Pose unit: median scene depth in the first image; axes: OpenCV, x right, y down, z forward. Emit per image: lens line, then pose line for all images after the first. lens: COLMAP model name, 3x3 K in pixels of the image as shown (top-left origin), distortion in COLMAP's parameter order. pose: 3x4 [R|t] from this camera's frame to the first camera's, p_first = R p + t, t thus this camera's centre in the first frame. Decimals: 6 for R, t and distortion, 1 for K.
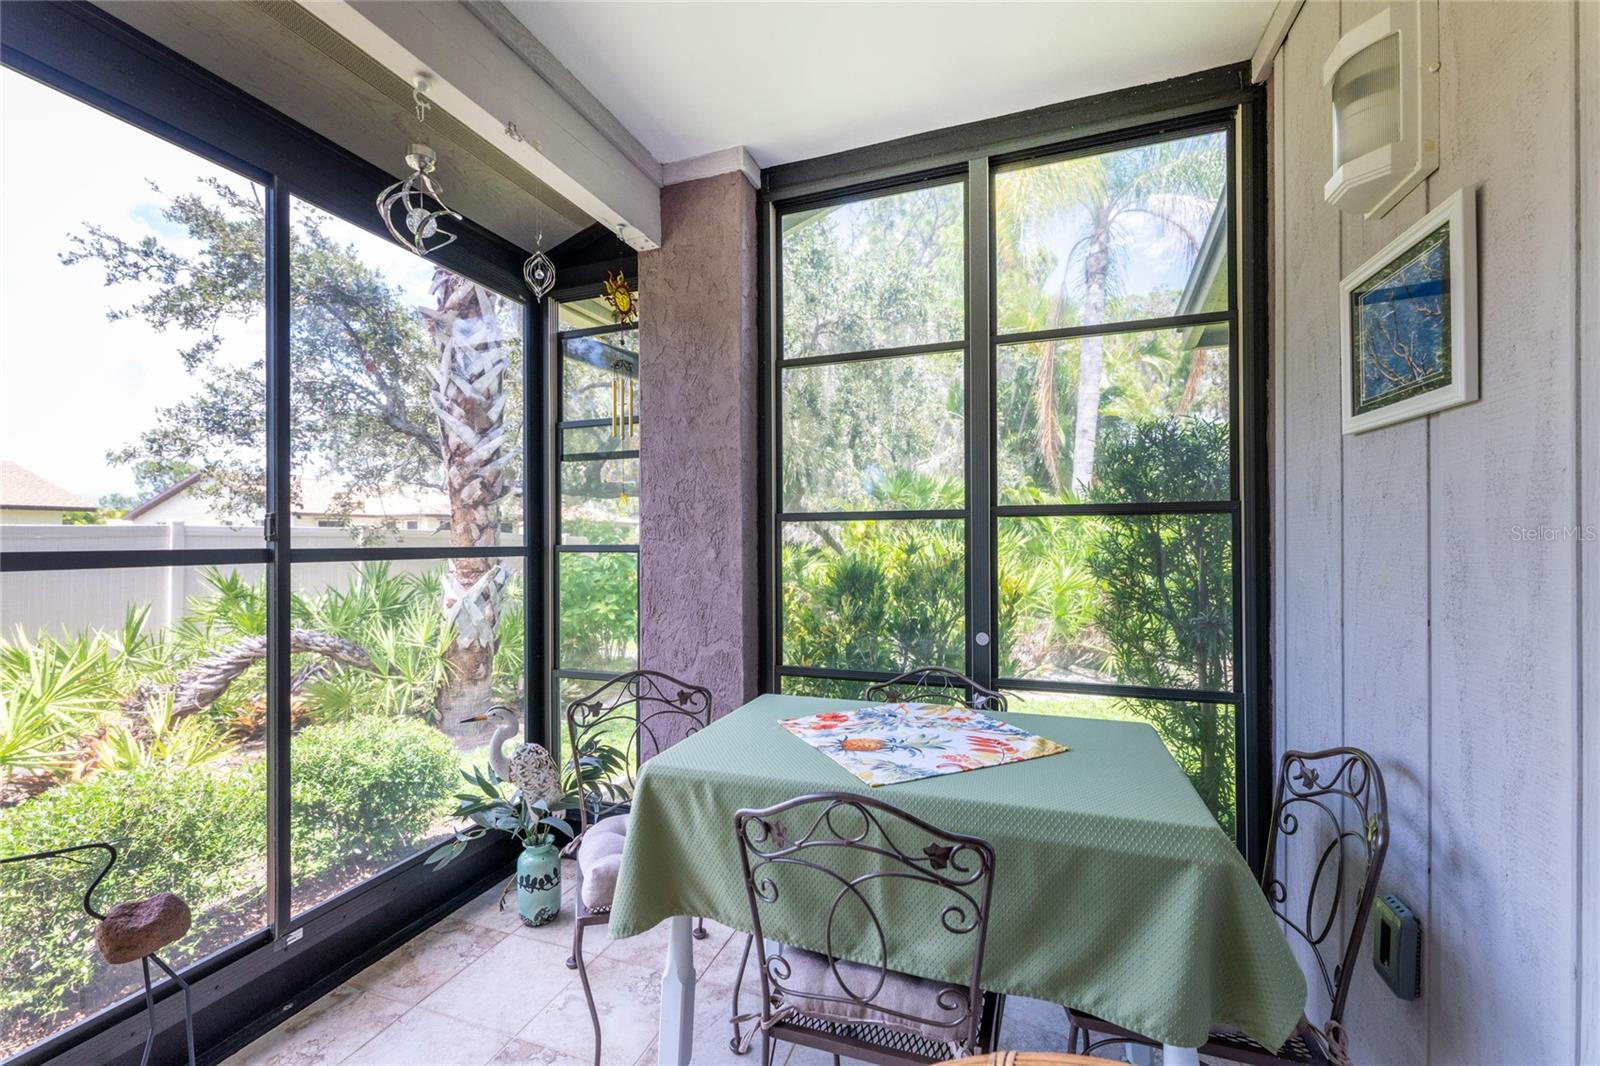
lens RADIAL K [[647.0, 0, 802.0], [0, 647.0, 542.6], [0, 0, 1]] dist [0.002758, -0.000068]
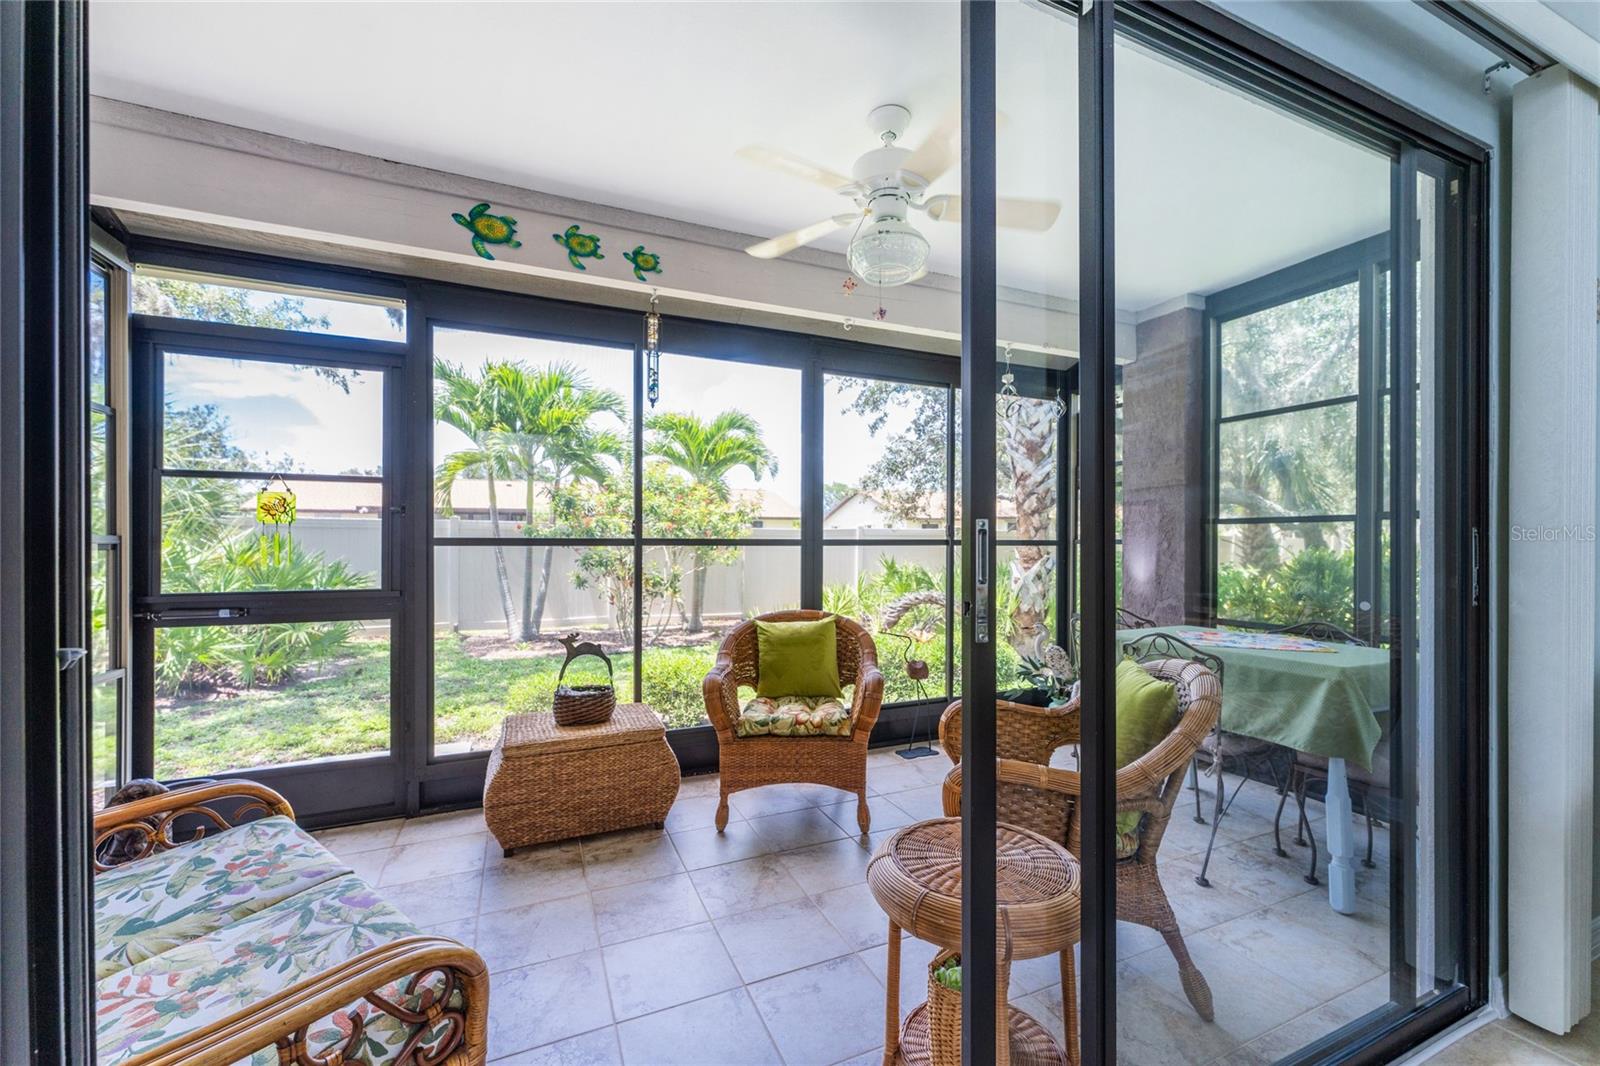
lens RADIAL K [[647.0, 0, 802.0], [0, 647.0, 542.6], [0, 0, 1]] dist [0.002758, -0.000068]
pose [[0.685164, 0.008015, -0.728345, 0.197907], [-0.007775, 0.999963, 0.003691, 0.006121], [0.728348, 0.003134, 0.685201, -0.369779]]
